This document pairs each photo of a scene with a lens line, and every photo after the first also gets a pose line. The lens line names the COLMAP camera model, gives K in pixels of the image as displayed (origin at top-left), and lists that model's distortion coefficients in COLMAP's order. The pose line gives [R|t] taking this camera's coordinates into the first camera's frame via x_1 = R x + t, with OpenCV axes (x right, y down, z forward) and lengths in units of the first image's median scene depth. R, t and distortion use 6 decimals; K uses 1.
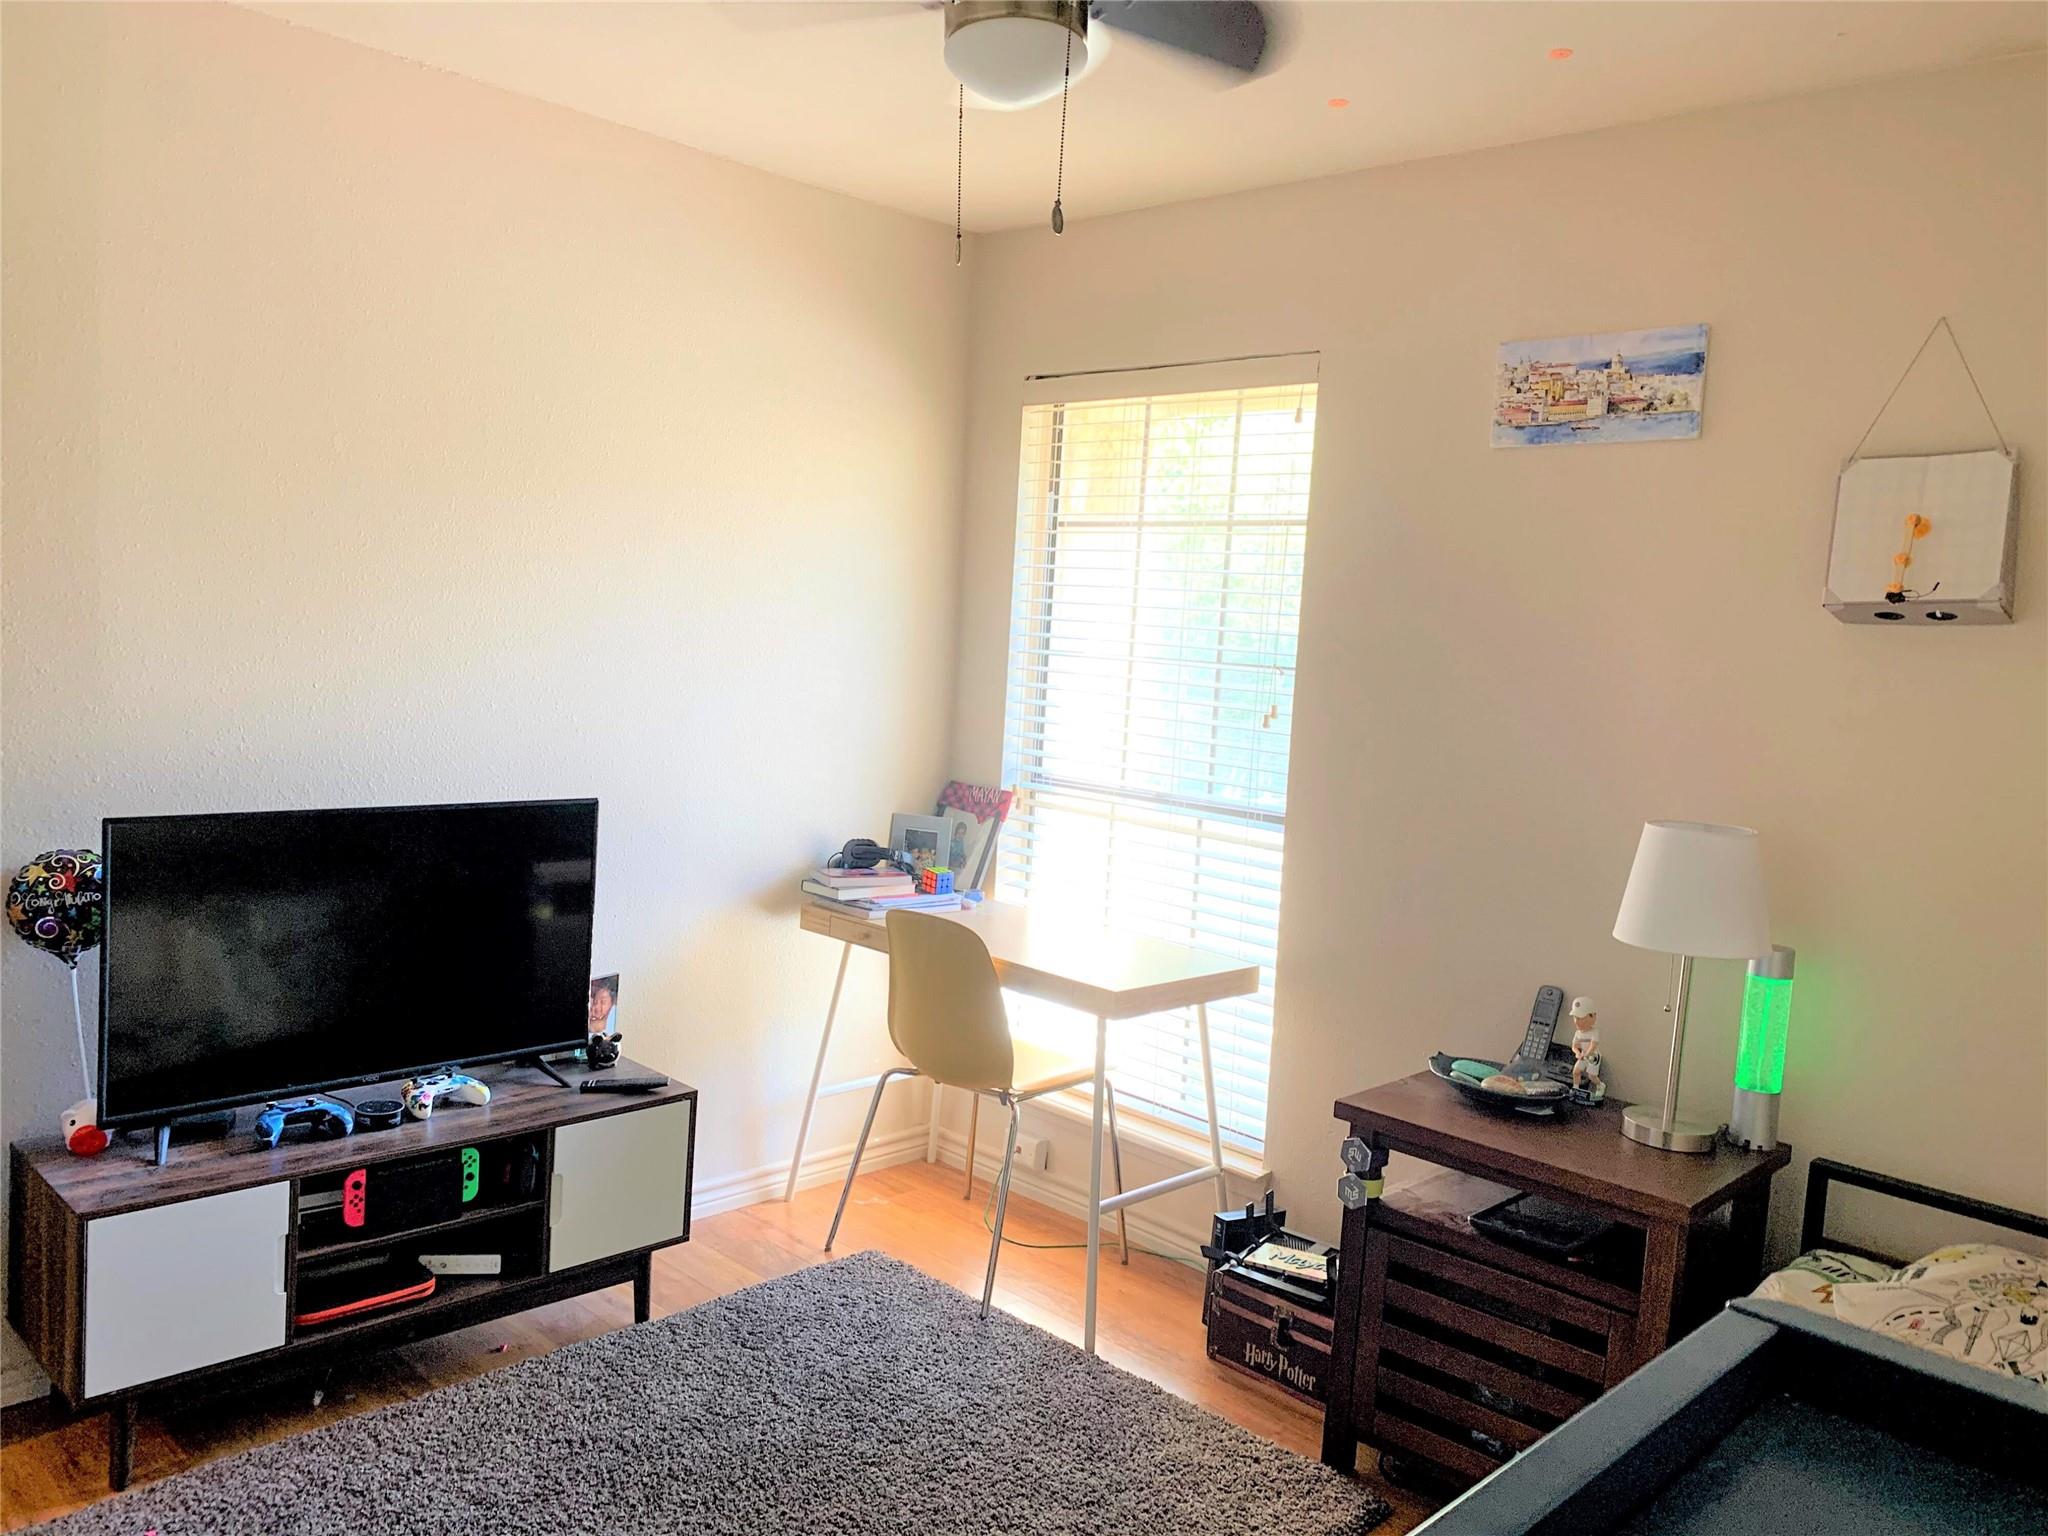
lens RADIAL K [[1527.9, 0, 1024.0], [0, 1527.9, 768.0], [0, 0, 1]] dist [-0.008164, -0.004862]
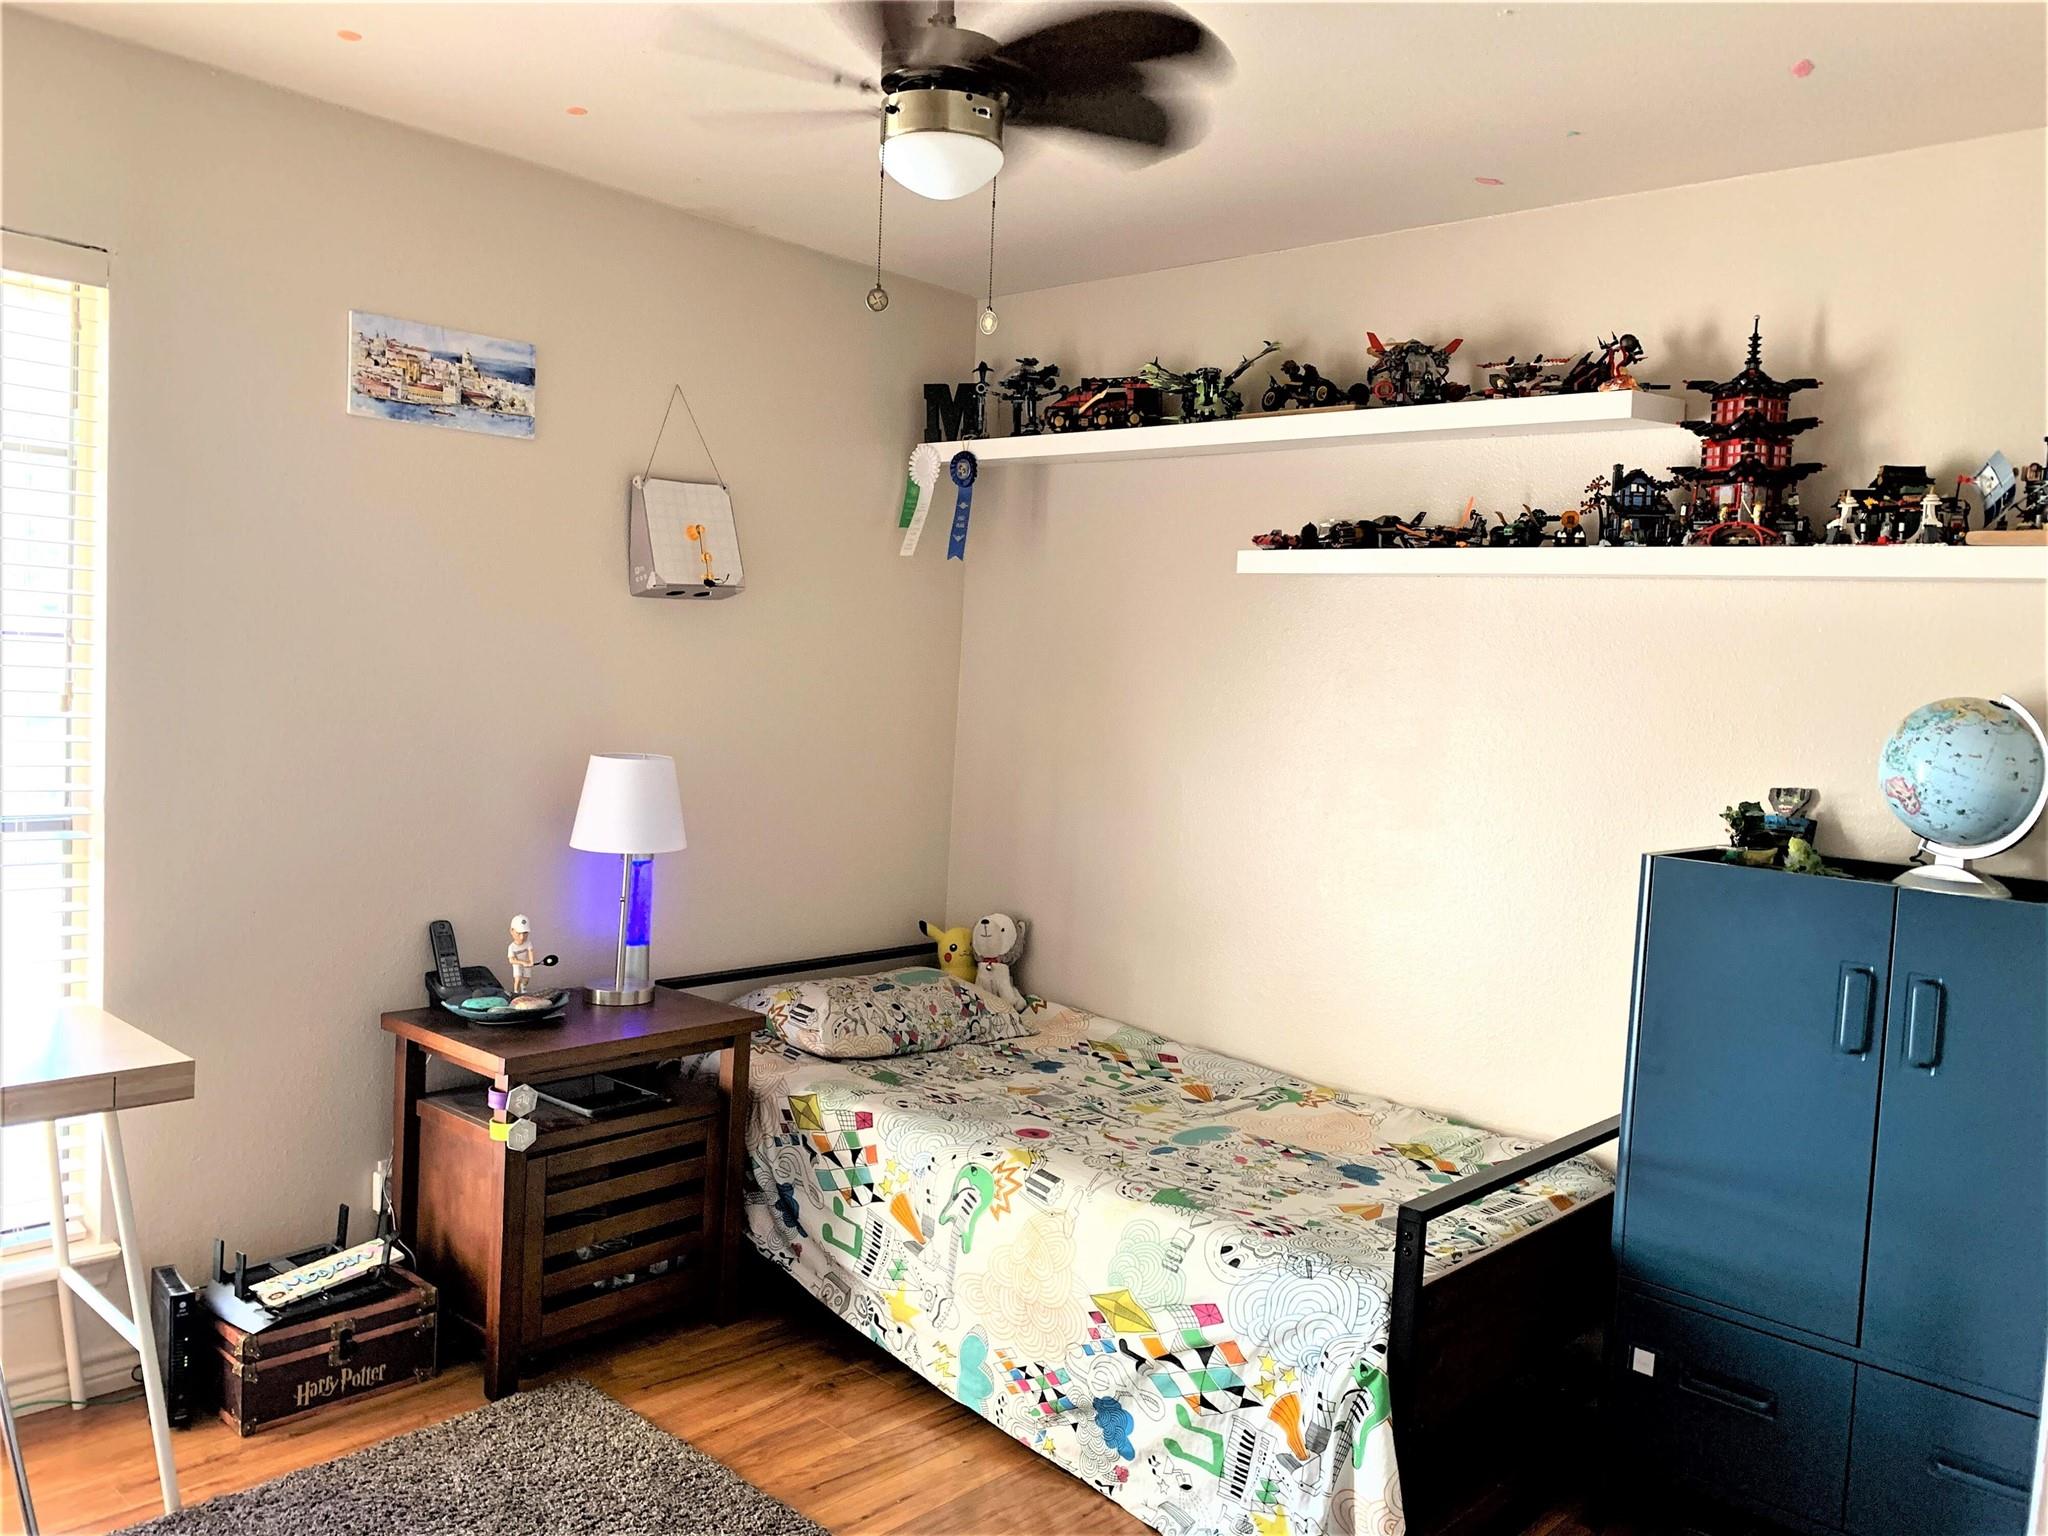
lens RADIAL K [[1527.9, 0, 1024.0], [0, 1527.9, 768.0], [0, 0, 1]] dist [-0.008164, -0.004862]
pose [[-0.024082, -0.146828, 0.988869, -0.768179], [0.029523, 0.988620, 0.147510, -0.120517], [-0.999274, 0.032747, -0.019473, 0.614764]]
